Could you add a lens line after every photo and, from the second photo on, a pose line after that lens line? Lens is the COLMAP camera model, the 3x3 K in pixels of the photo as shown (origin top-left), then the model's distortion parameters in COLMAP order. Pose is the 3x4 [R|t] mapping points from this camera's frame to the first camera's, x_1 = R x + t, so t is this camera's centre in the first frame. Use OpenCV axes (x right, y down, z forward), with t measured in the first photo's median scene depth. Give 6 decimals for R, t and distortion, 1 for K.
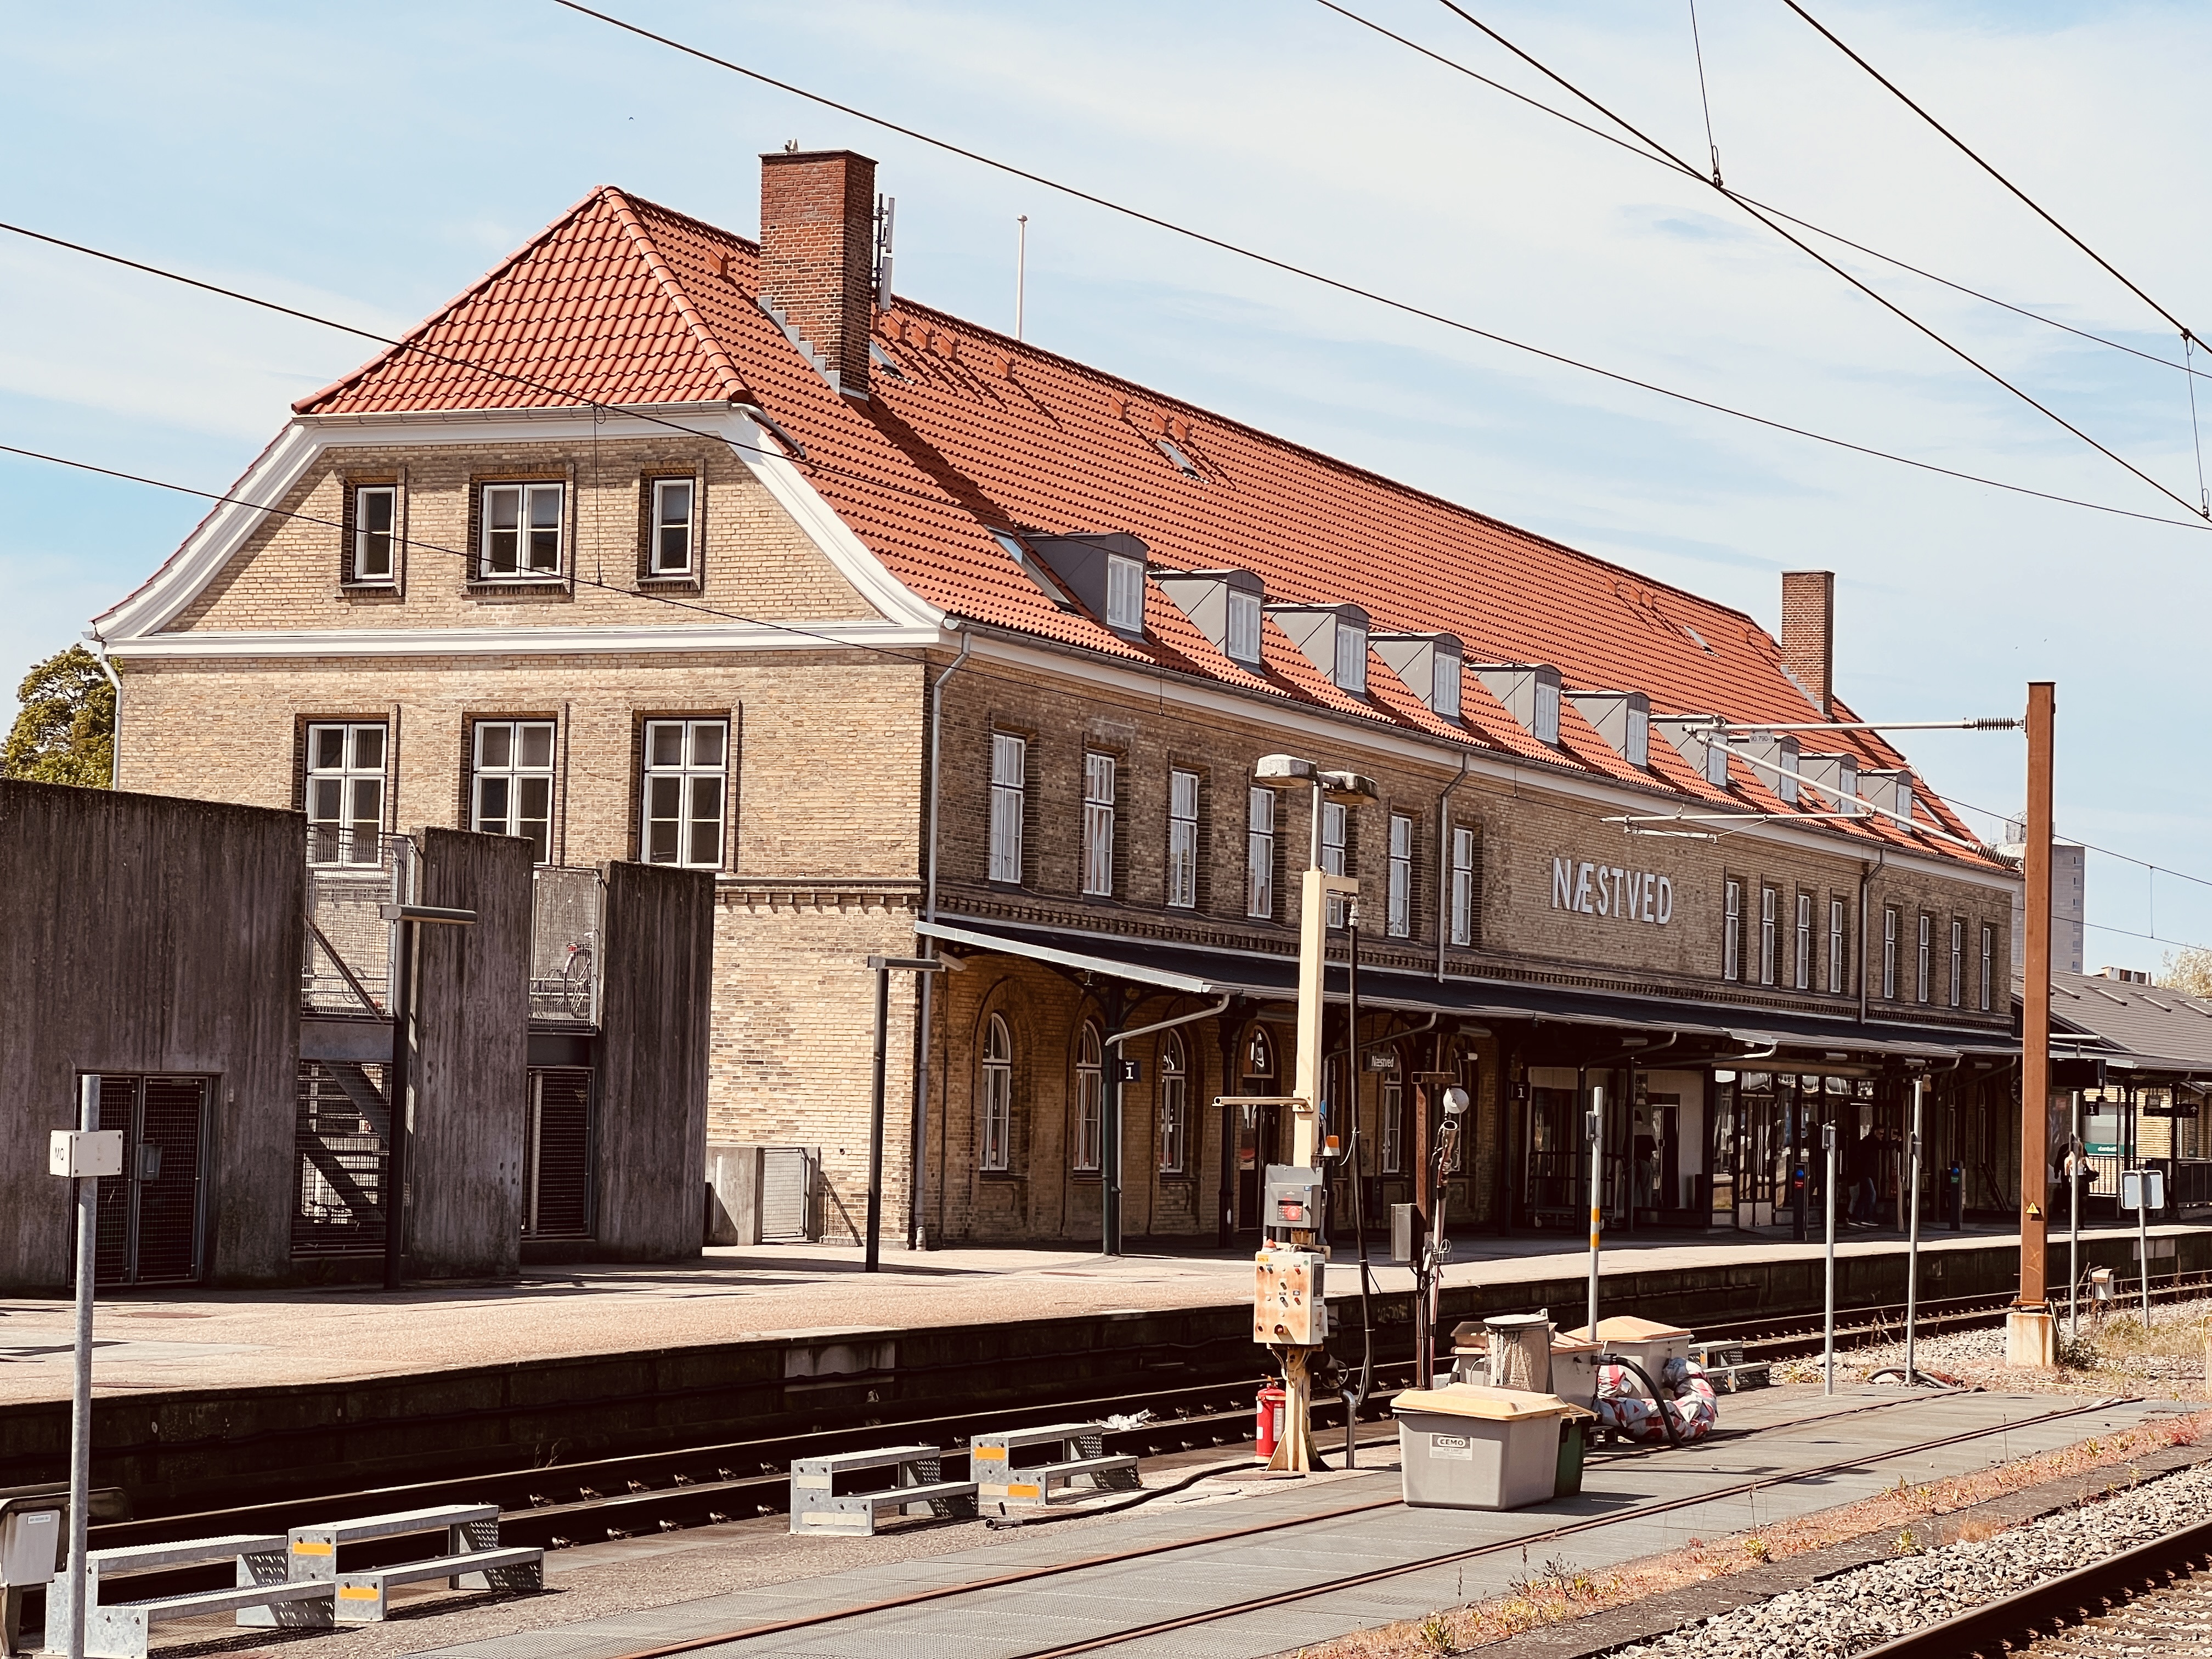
lens RADIAL K [[5020.6, 0, 1125.6], [0, 5020.6, 819.7], [0, 0, 1]] dist [-0.087075, 0.000000]
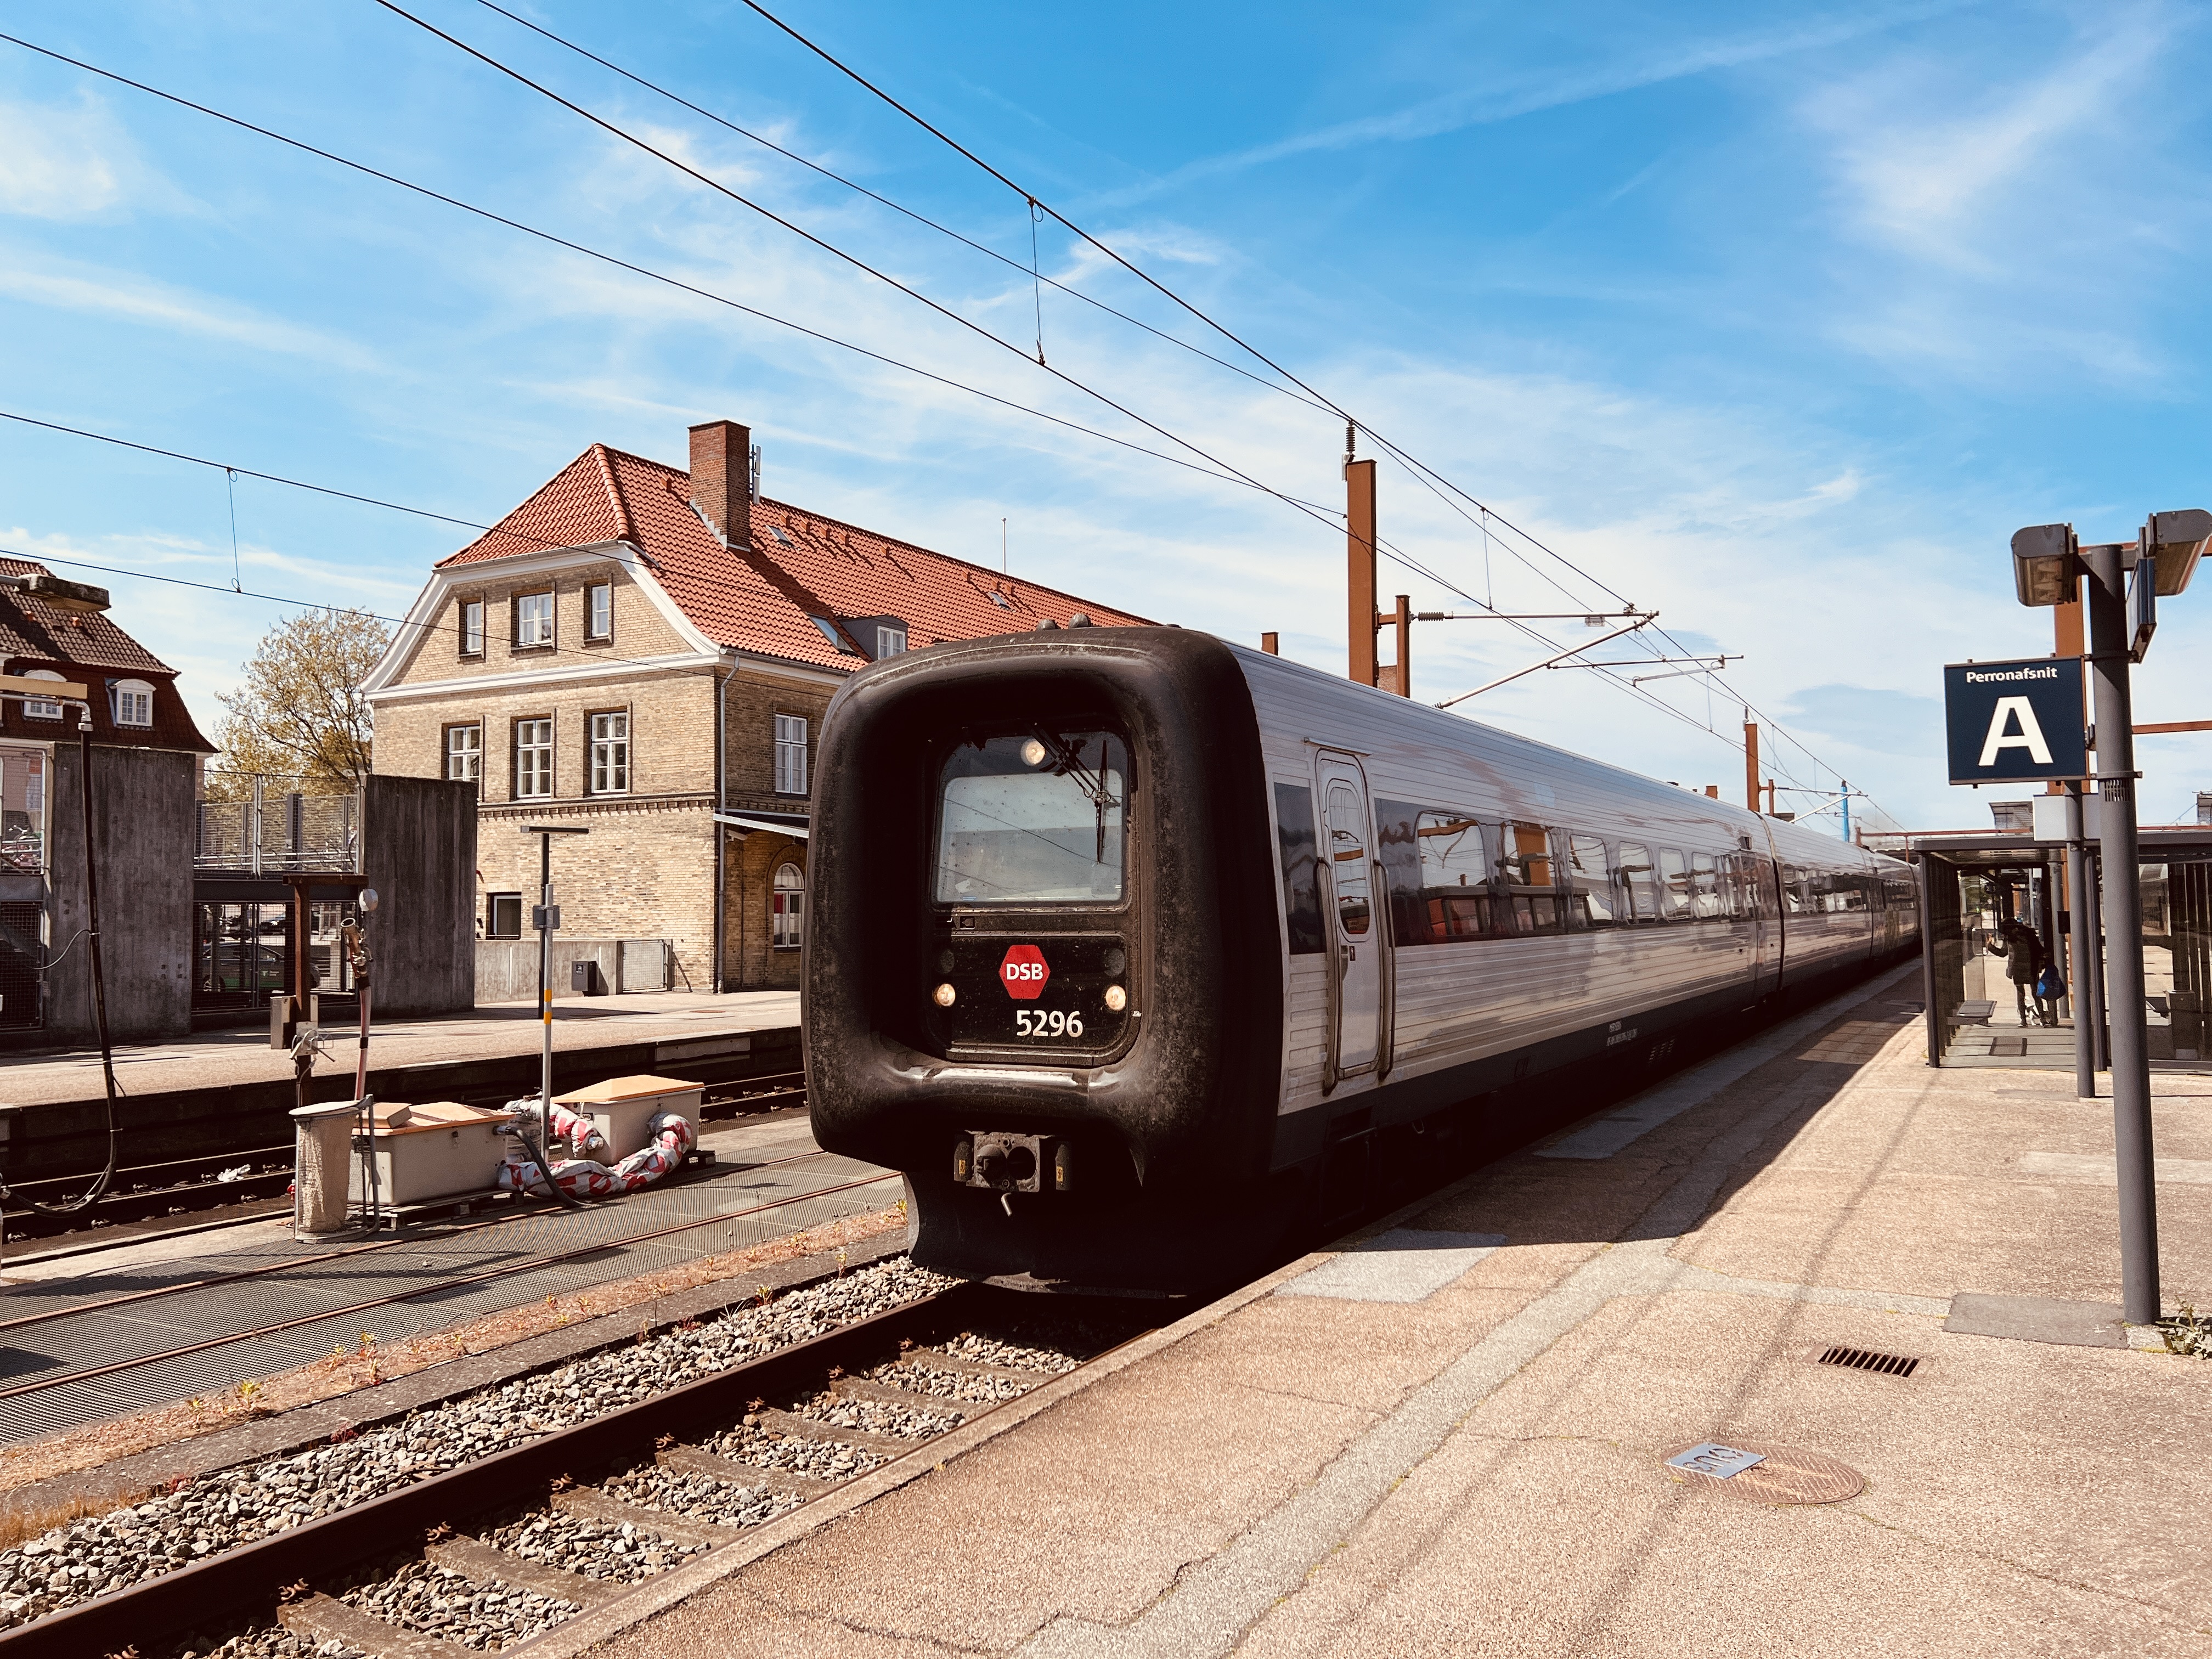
lens RADIAL K [[1692.5, 0, 1111.8], [0, 1692.5, 781.4], [0, 0, 1]] dist [0.061122, -0.062731]
pose [[0.993445, -0.043014, -0.105912, 0.168349], [0.040916, 0.998923, -0.021898, 0.027723], [0.106740, 0.017421, 0.994134, 0.394892]]
